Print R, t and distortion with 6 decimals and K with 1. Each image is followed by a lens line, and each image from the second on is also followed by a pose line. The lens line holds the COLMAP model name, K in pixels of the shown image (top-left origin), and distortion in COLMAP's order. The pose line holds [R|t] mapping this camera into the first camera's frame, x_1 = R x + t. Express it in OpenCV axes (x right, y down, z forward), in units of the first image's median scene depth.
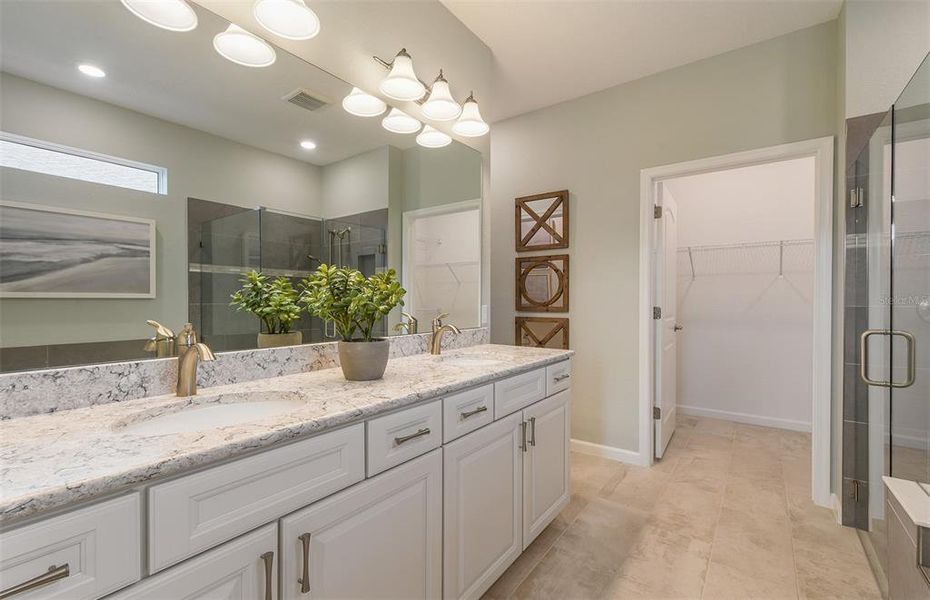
lens RADIAL K [[417.6, 0, 461.7], [0, 417.6, 308.5], [0, 0, 1]] dist [0.003003, 0.000034]
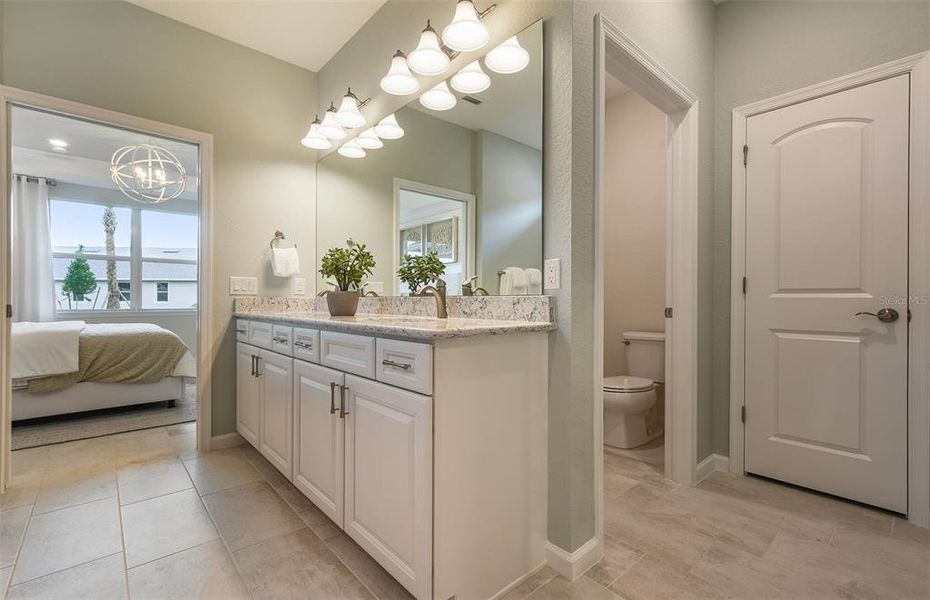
lens RADIAL K [[415.8, 0, 460.5], [0, 415.8, 297.6], [0, 0, 1]] dist [0.004327, 0.000073]
pose [[-0.219832, 0.000326, -0.975538, 0.817577], [-0.011671, 0.999928, 0.002964, 0.057994], [0.975468, 0.012037, -0.219813, 1.209340]]
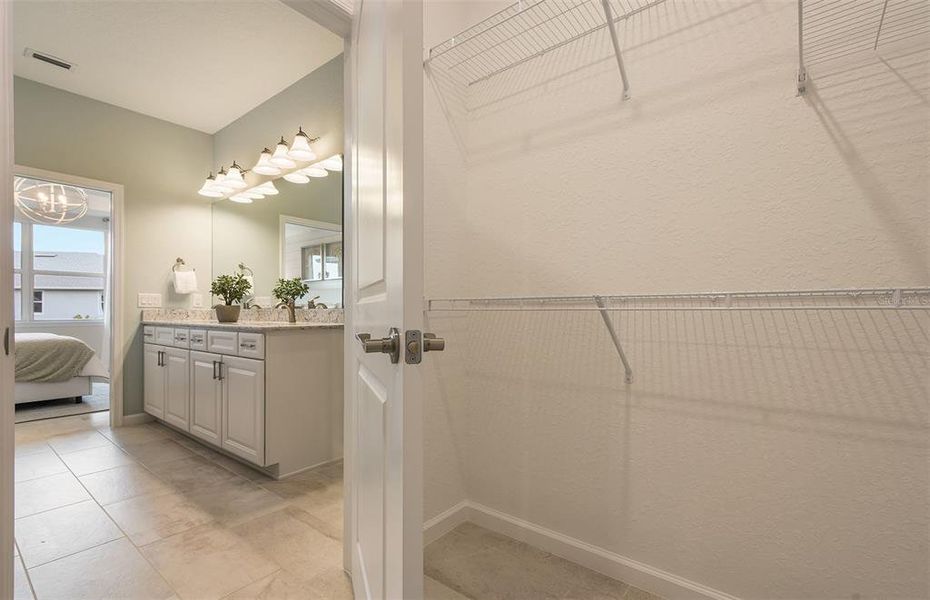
lens RADIAL K [[417.6, 0, 461.7], [0, 417.6, 308.5], [0, 0, 1]] dist [0.003003, 0.000034]
pose [[-0.042686, 0.001202, -0.999088, 1.377562], [-0.011630, 0.999931, 0.001700, 0.047178], [0.999021, 0.011692, -0.042669, 1.627880]]
